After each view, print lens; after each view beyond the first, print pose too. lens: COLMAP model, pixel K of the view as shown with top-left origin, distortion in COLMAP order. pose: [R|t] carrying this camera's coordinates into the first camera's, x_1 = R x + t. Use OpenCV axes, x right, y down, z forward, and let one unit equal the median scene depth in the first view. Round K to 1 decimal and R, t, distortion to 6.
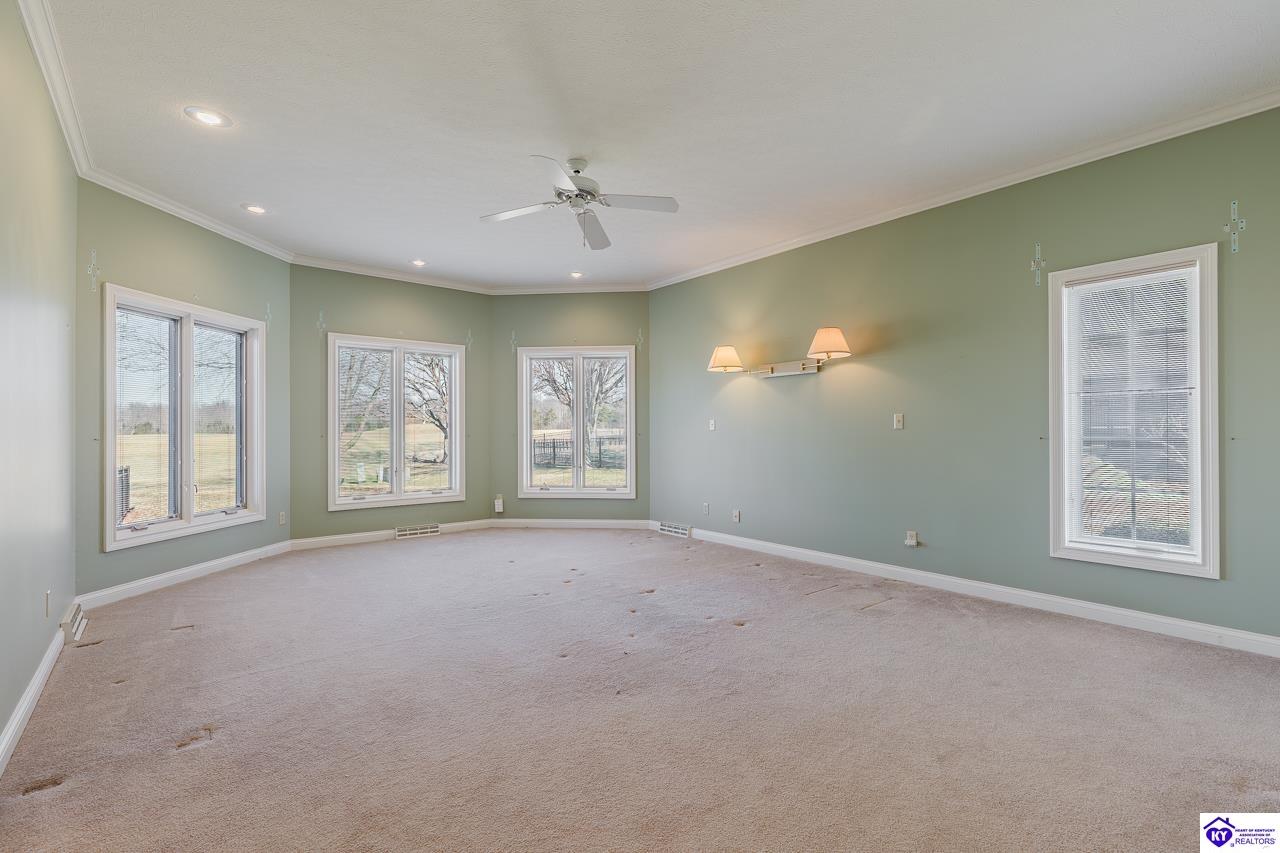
lens RADIAL K [[577.9, 0, 647.1], [0, 577.9, 428.2], [0, 0, 1]] dist [0.012874, -0.003390]
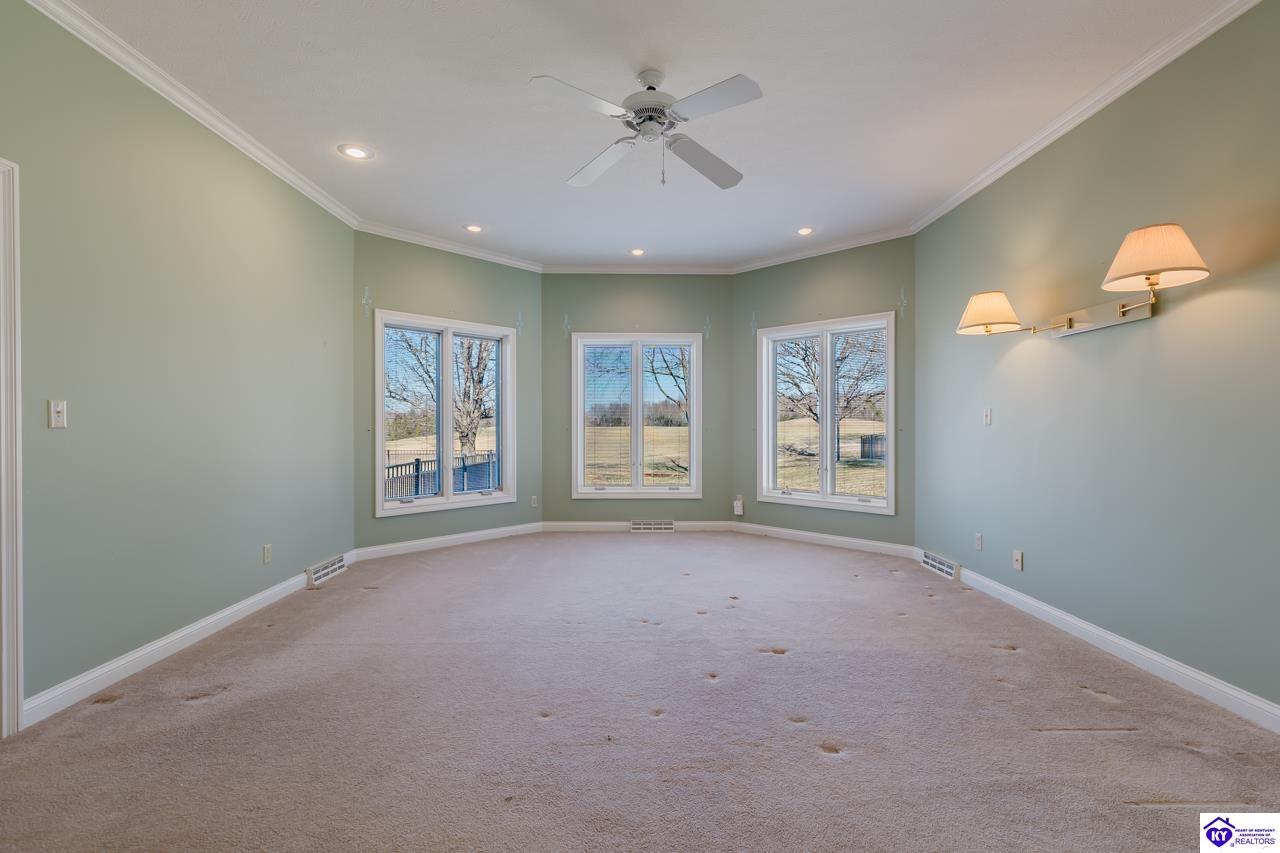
lens RADIAL K [[577.9, 0, 647.2], [0, 577.9, 430.3], [0, 0, 1]] dist [0.012874, -0.003390]
pose [[0.785435, 0.009060, -0.618878, 0.235585], [-0.000253, 0.999897, 0.014316, 0.000370], [0.618944, -0.011088, 0.785357, 0.255580]]
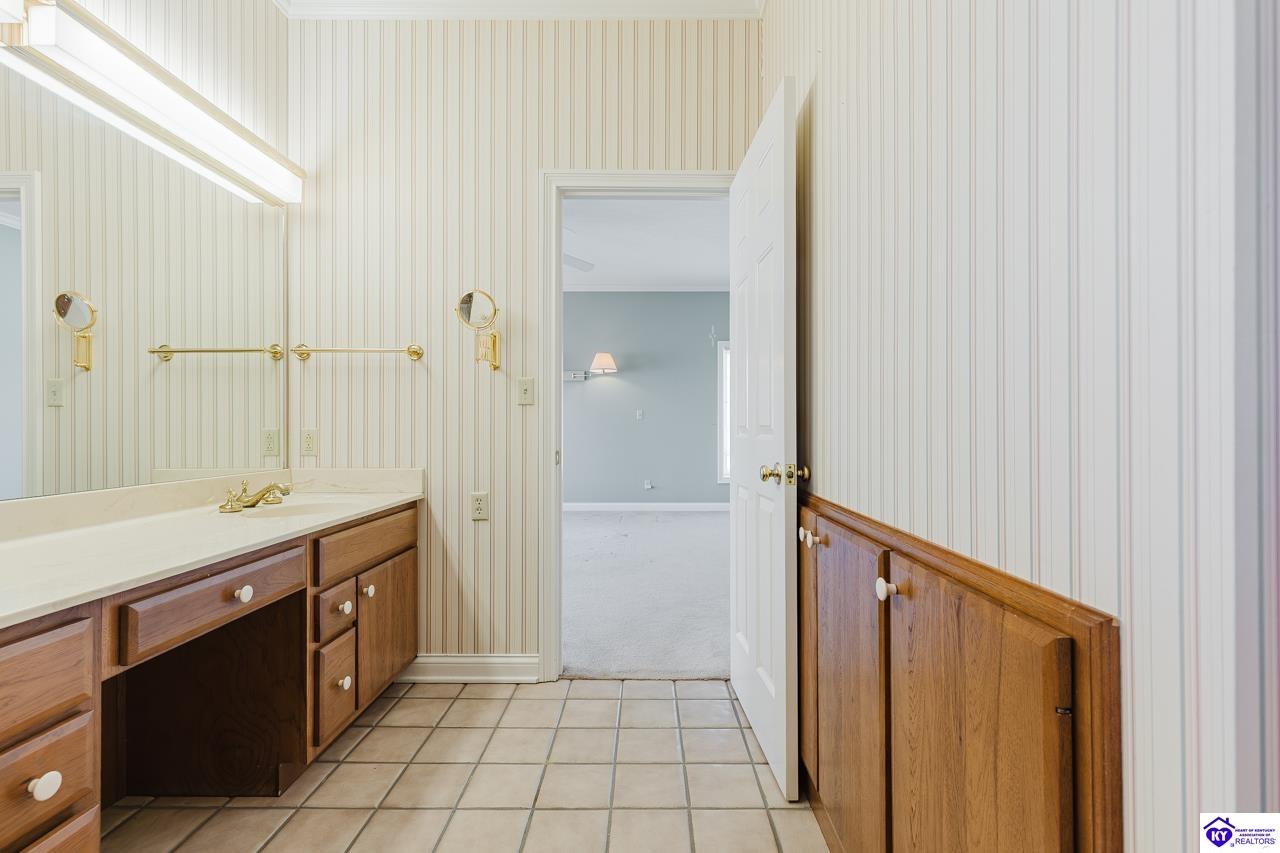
lens RADIAL K [[577.9, 0, 640.7], [0, 577.9, 424.5], [0, 0, 1]] dist [0.012874, -0.003390]
pose [[0.639353, 0.007901, 0.768873, -0.662058], [-0.002884, 0.999965, -0.007877, 0.022968], [-0.768908, 0.002819, 0.639353, -0.040343]]
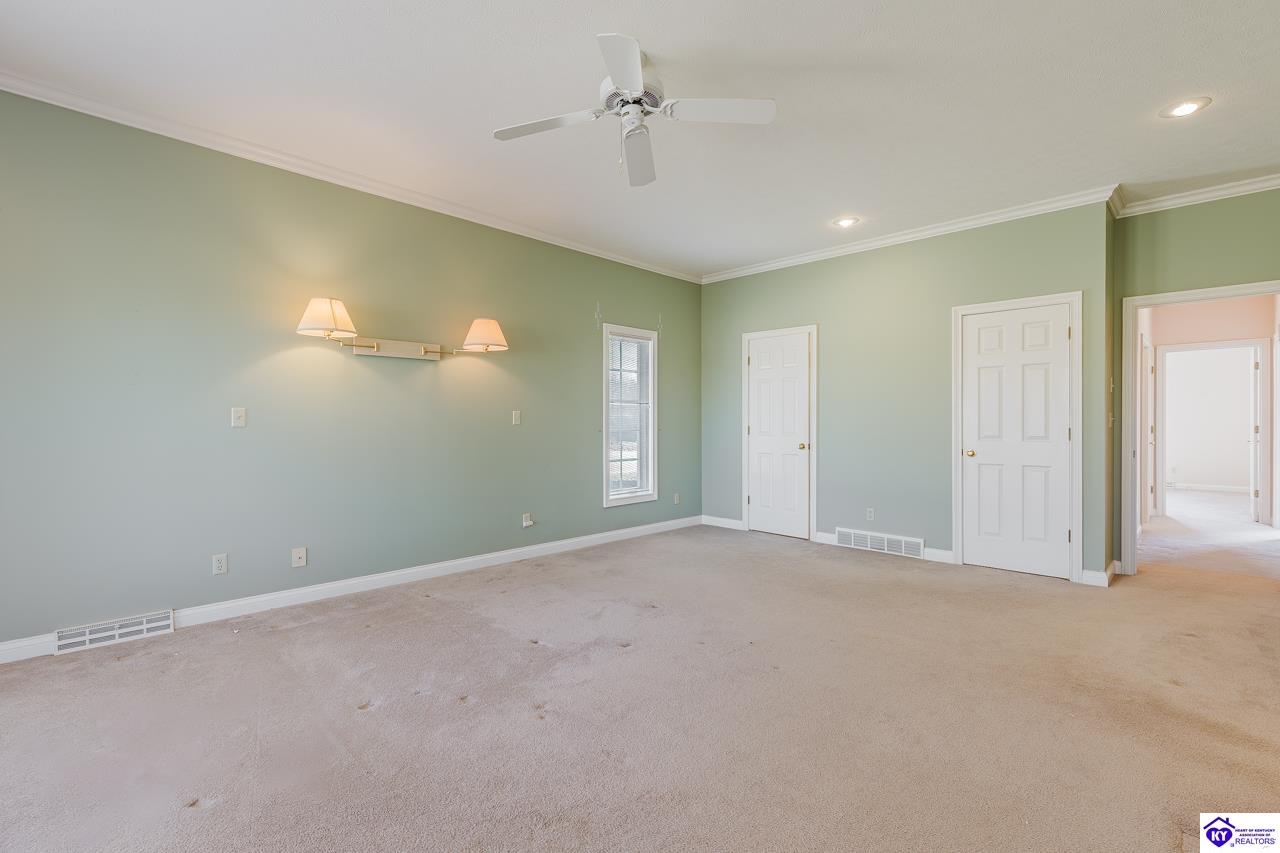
lens RADIAL K [[577.9, 0, 640.9], [0, 577.9, 426.6], [0, 0, 1]] dist [0.012874, -0.003390]
pose [[-0.110748, 0.006173, 0.993829, -0.554199], [0.005098, 0.999971, -0.005643, 0.010613], [-0.993835, 0.004442, -0.110776, 0.711992]]
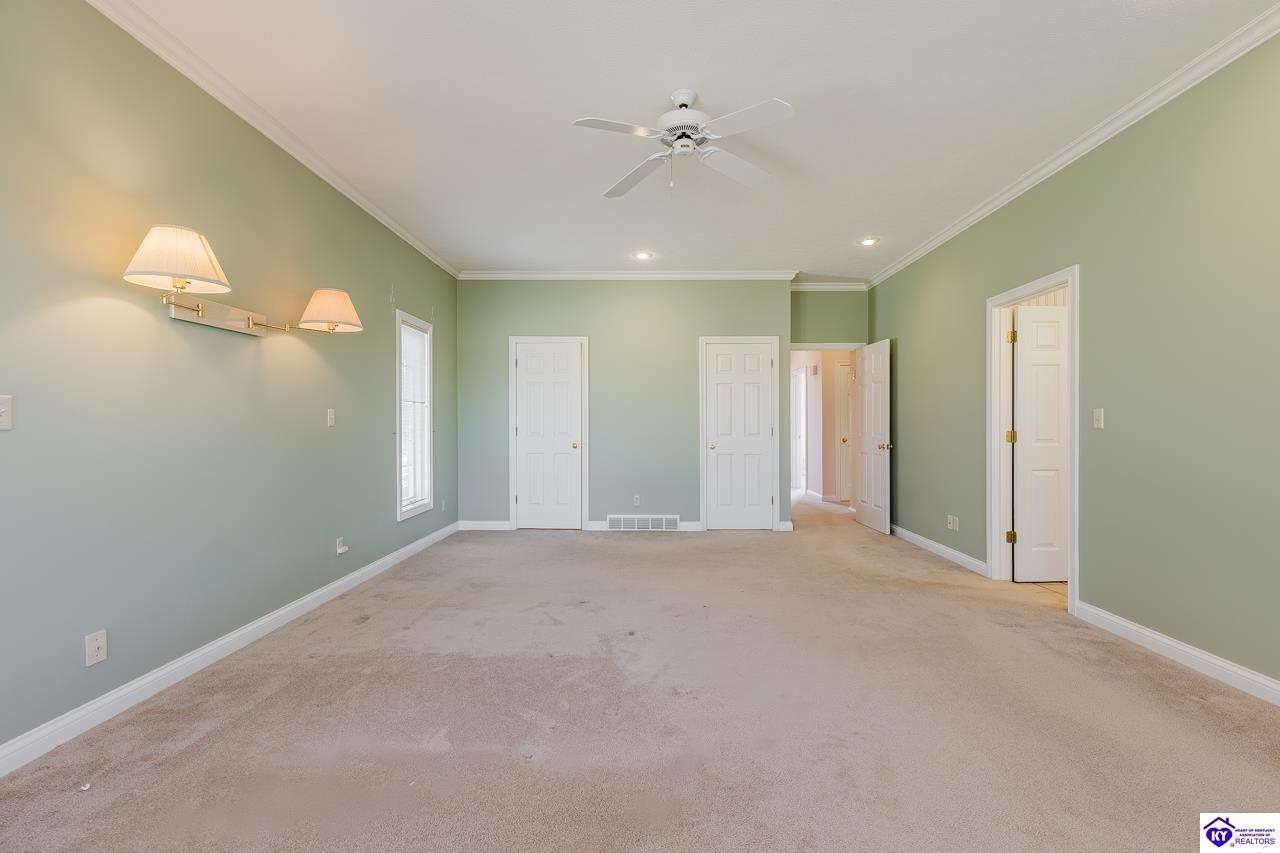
lens RADIAL K [[577.9, 0, 642.8], [0, 577.9, 426.9], [0, 0, 1]] dist [0.012874, -0.003390]
pose [[-0.763337, 0.011023, 0.645906, -0.392788], [0.012701, 0.999917, -0.002055, 0.009109], [-0.645875, 0.006635, -0.763414, 1.095266]]
